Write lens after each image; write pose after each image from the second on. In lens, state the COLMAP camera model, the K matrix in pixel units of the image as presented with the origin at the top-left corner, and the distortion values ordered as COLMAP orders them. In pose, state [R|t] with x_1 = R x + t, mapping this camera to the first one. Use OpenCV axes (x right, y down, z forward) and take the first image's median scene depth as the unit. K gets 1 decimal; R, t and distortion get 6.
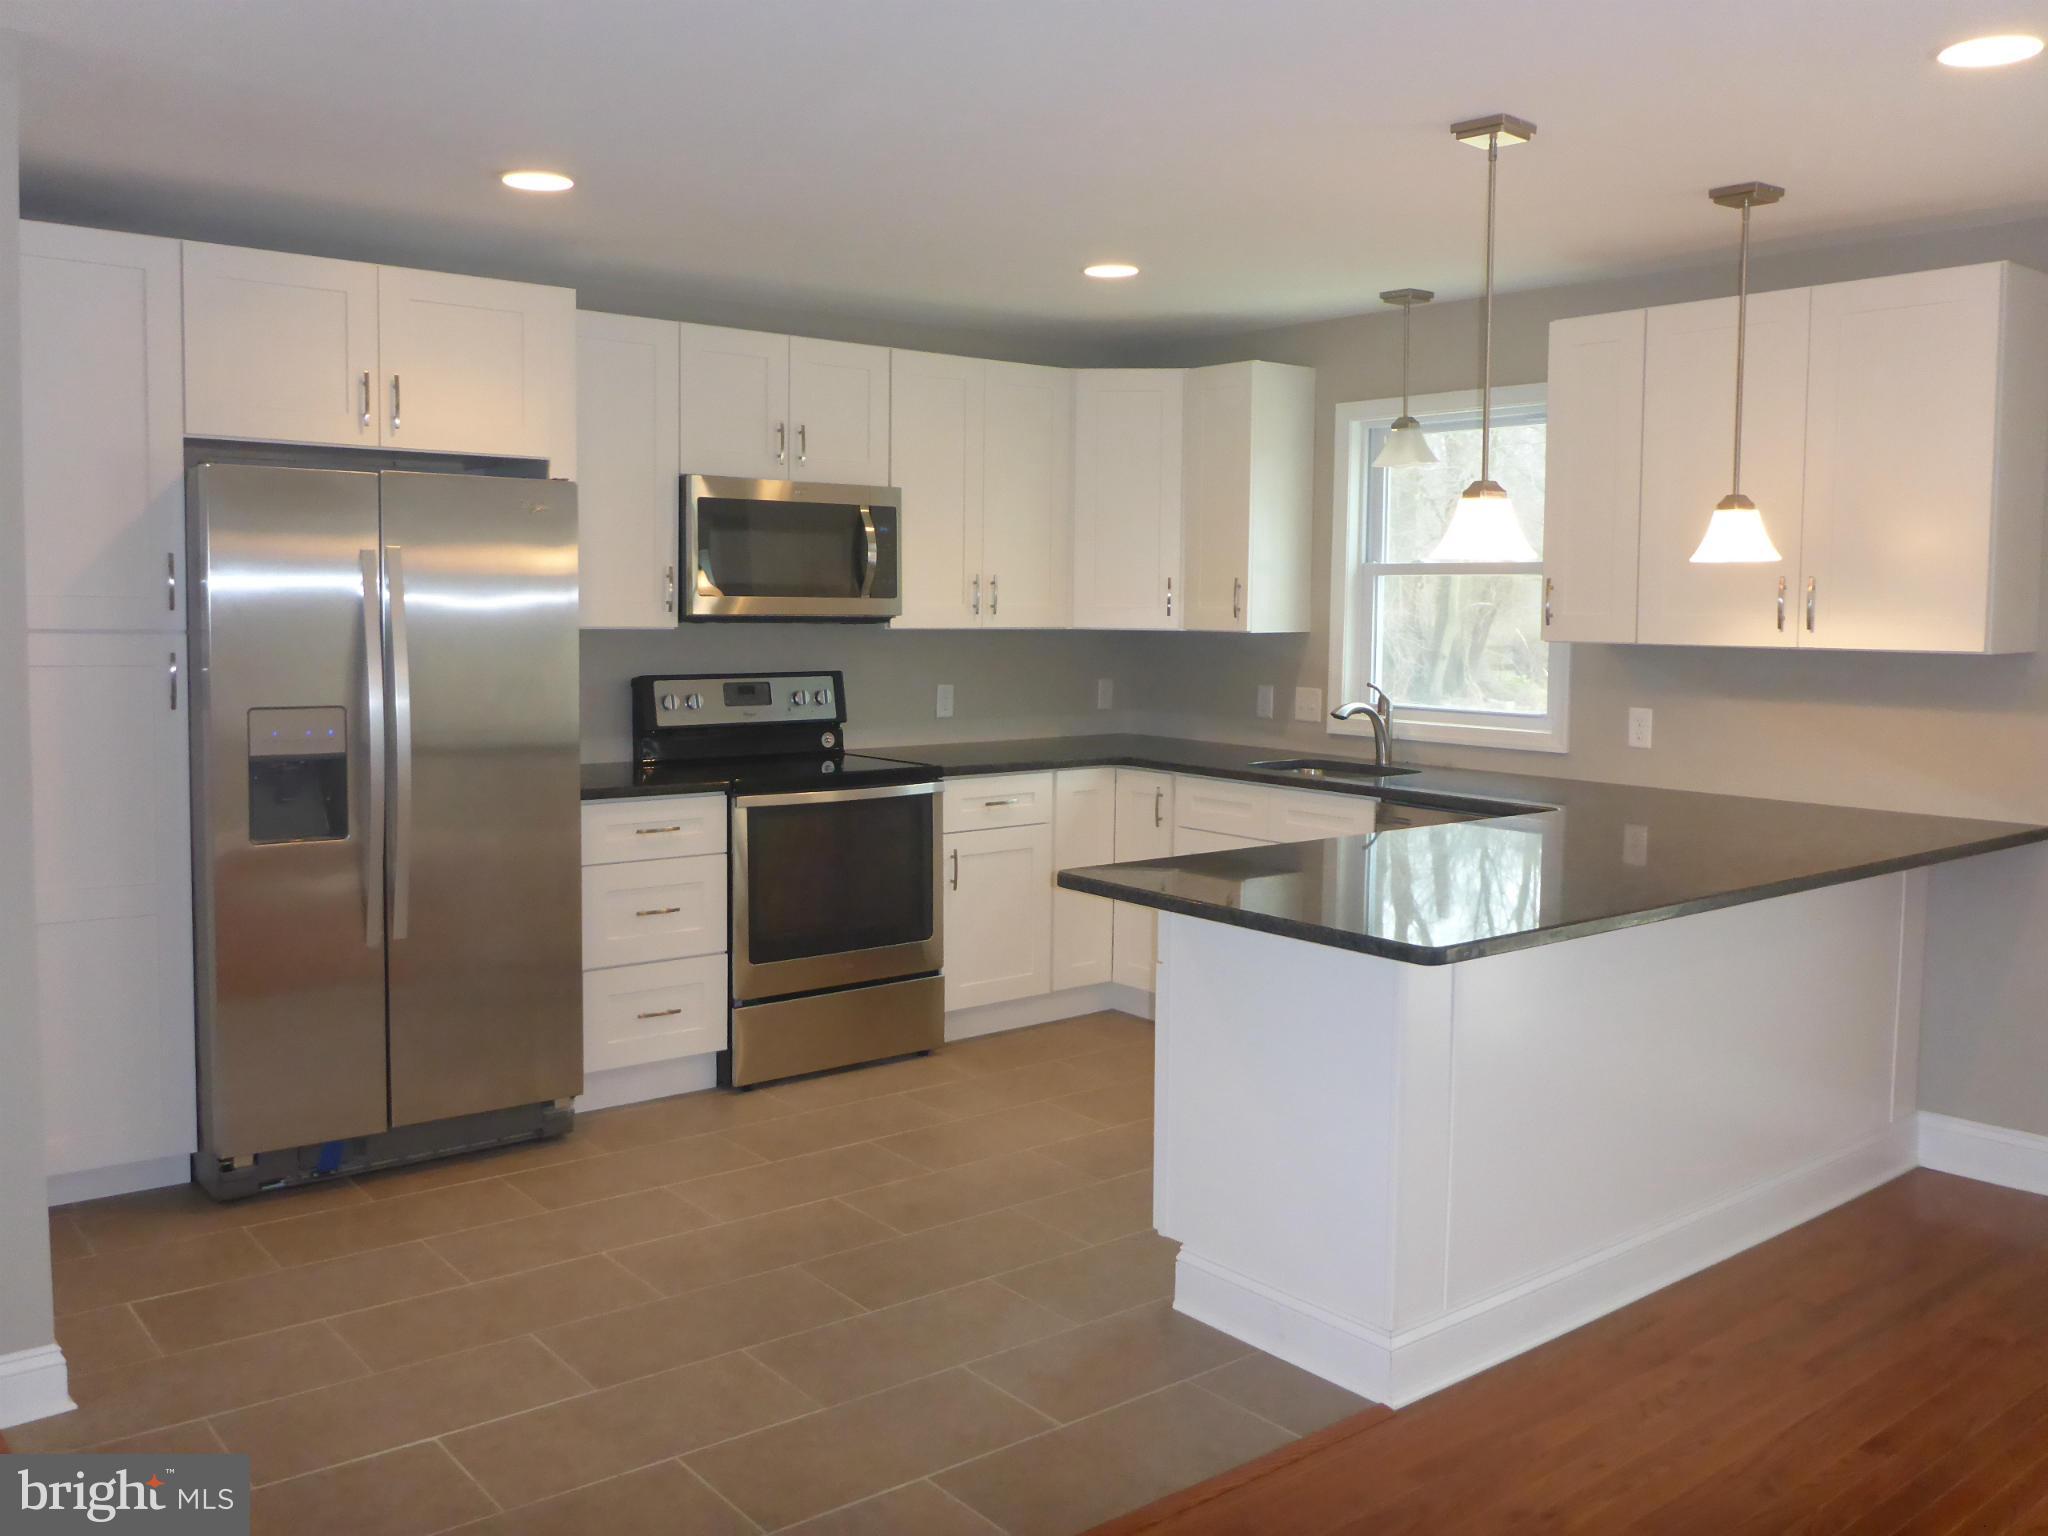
lens RADIAL K [[1713.3, 0, 1025.9], [0, 1713.3, 768.6], [0, 0, 1]] dist [-0.042048, 0.008301]
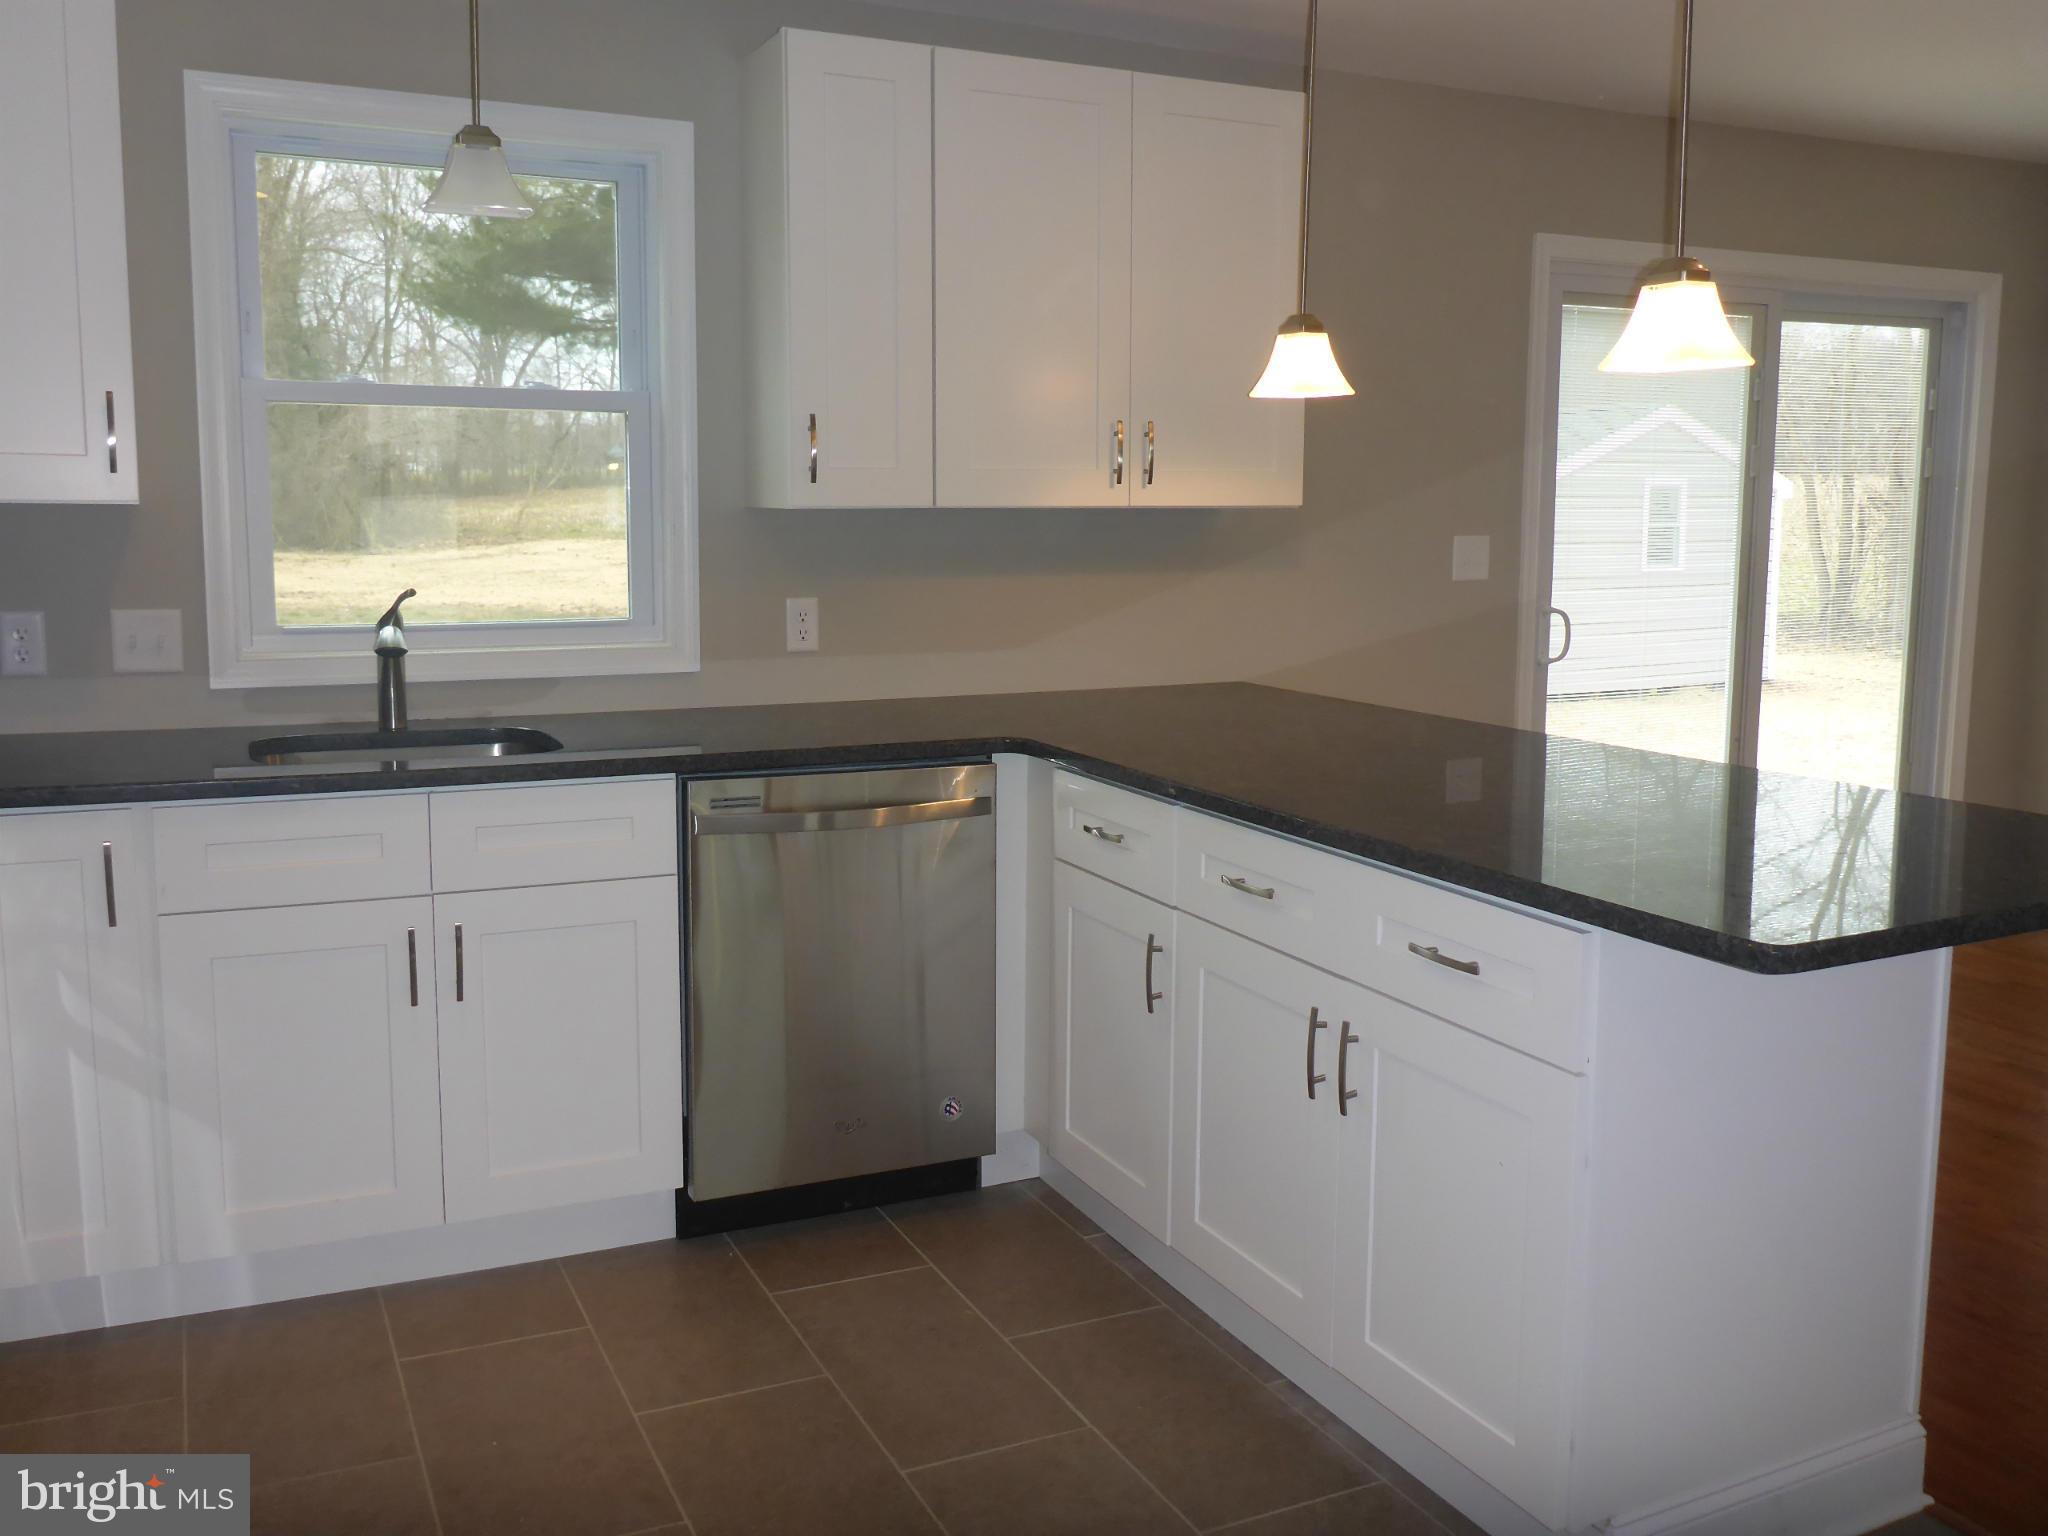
lens RADIAL K [[1713.3, 0, 1023.3], [0, 1713.3, 754.8], [0, 0, 1]] dist [-0.042048, 0.008301]
pose [[0.235908, -0.146484, 0.960671, -0.338908], [0.091454, 0.987533, 0.128122, -0.054081], [-0.967462, 0.057632, 0.246364, 0.727275]]
